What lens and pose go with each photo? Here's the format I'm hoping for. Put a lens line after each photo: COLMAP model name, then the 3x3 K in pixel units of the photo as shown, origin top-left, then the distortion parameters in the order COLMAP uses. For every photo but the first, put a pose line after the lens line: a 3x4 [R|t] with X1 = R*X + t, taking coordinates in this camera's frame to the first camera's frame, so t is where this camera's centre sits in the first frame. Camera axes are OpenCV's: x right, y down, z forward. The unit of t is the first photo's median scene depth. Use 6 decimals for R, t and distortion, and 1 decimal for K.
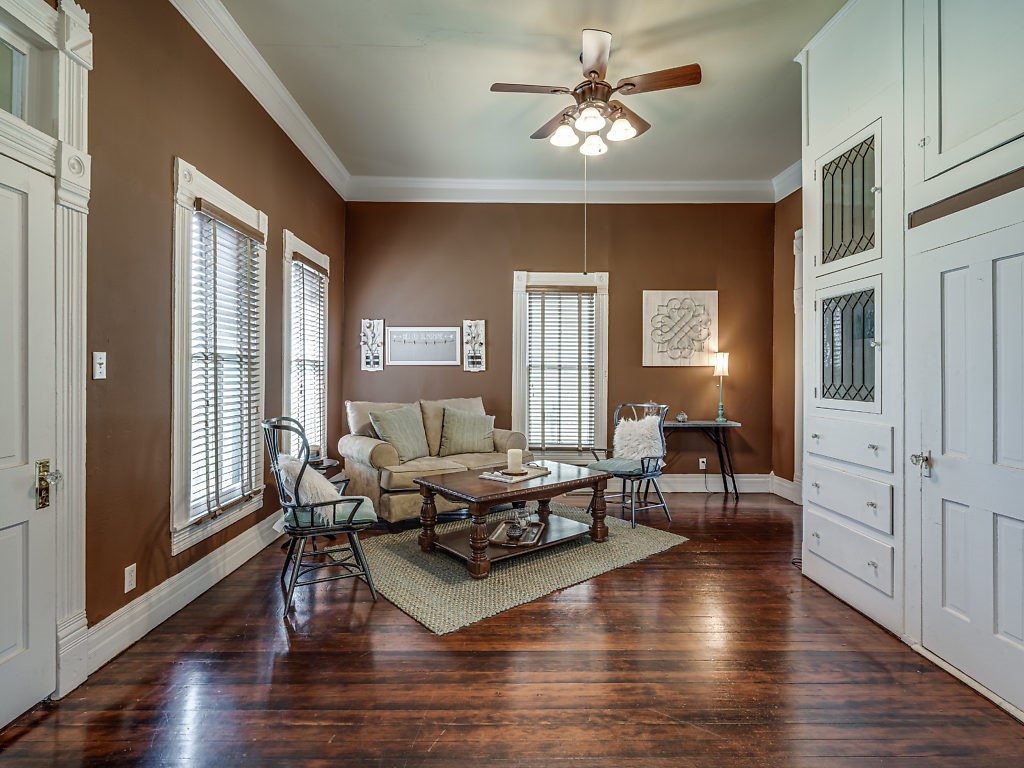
lens RADIAL K [[519.9, 0, 516.4], [0, 519.9, 374.6], [0, 0, 1]] dist [-0.019096, 0.008838]
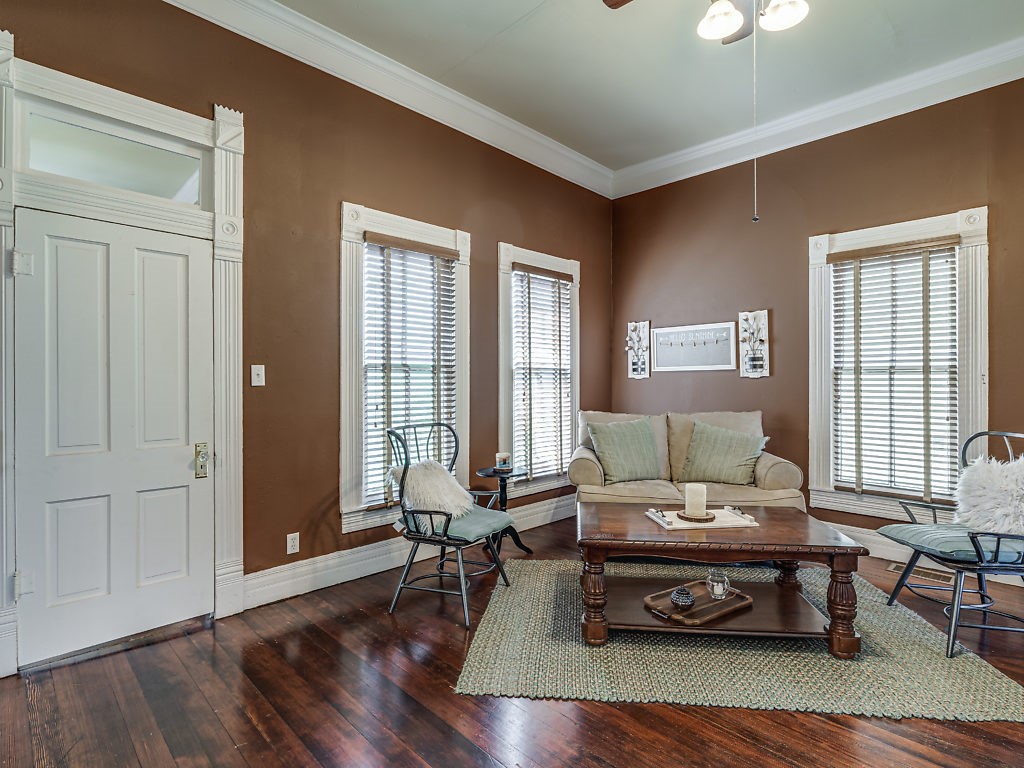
lens RADIAL K [[519.9, 0, 519.7], [0, 519.9, 381.2], [0, 0, 1]] dist [-0.019096, 0.008838]
pose [[0.692782, -0.006723, -0.721116, 0.234940], [0.003759, 0.999977, -0.005711, 0.002427], [0.721138, 0.001245, 0.692791, 0.220316]]
